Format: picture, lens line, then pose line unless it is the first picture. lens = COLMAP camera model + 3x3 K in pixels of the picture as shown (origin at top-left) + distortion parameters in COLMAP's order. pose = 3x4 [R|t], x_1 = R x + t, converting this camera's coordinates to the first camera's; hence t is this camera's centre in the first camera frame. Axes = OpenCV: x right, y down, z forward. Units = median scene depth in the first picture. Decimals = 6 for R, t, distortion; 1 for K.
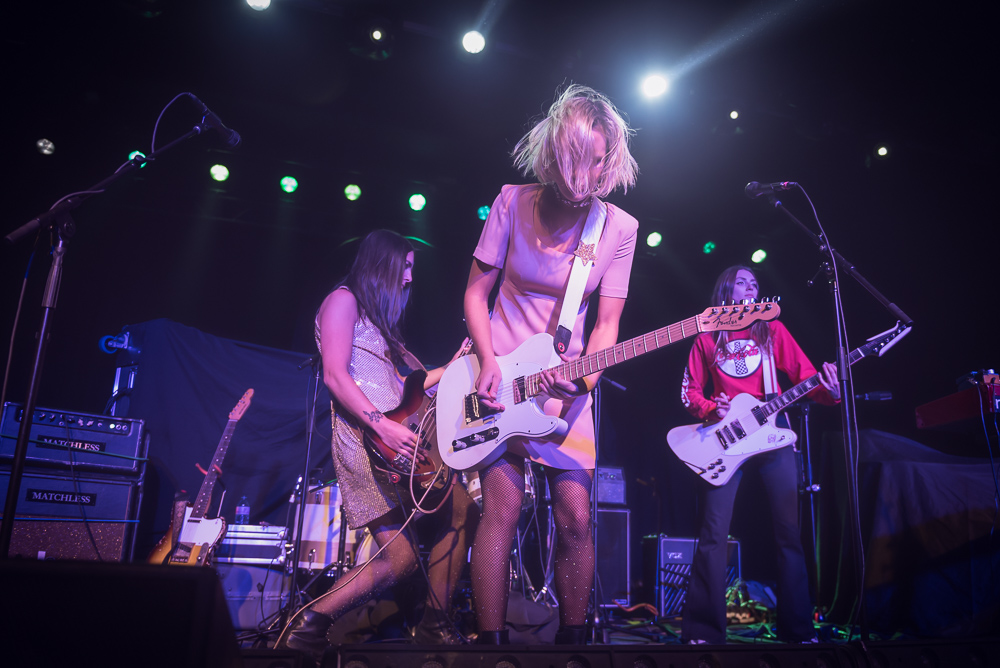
lens RADIAL K [[720.8, 0, 520.1], [0, 720.8, 355.1], [0, 0, 1]] dist [-0.034471, -0.011631]
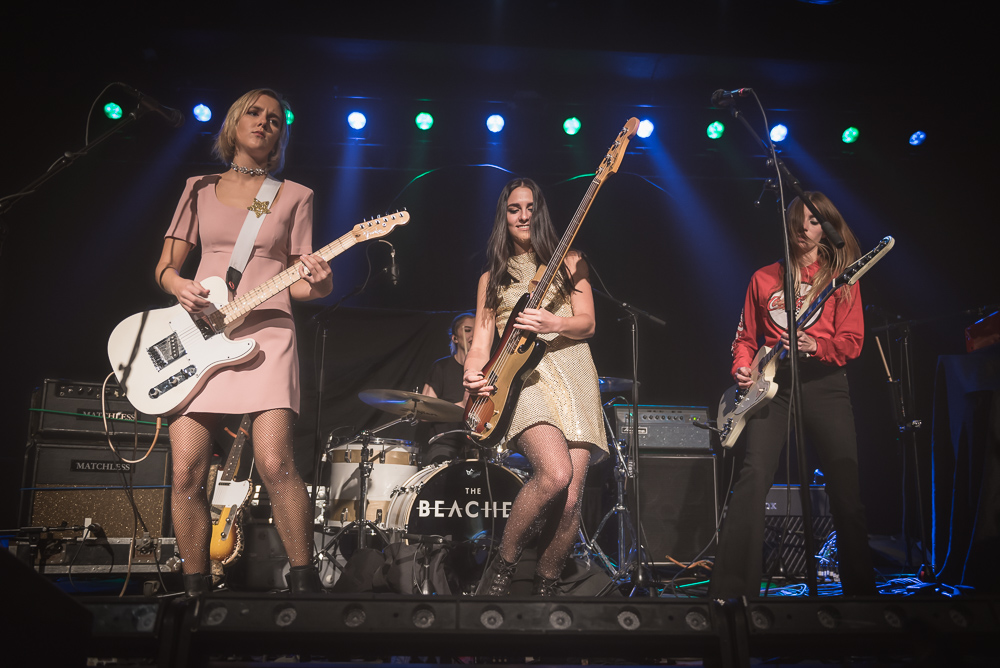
lens RADIAL K [[814.6, 0, 484.4], [0, 814.6, 328.4], [0, 0, 1]] dist [-0.007314, -0.006461]
pose [[0.974658, -0.067138, -0.213387, 0.165155], [0.078089, 0.996006, 0.043300, -0.009957], [0.209628, -0.058866, 0.976008, -0.042755]]
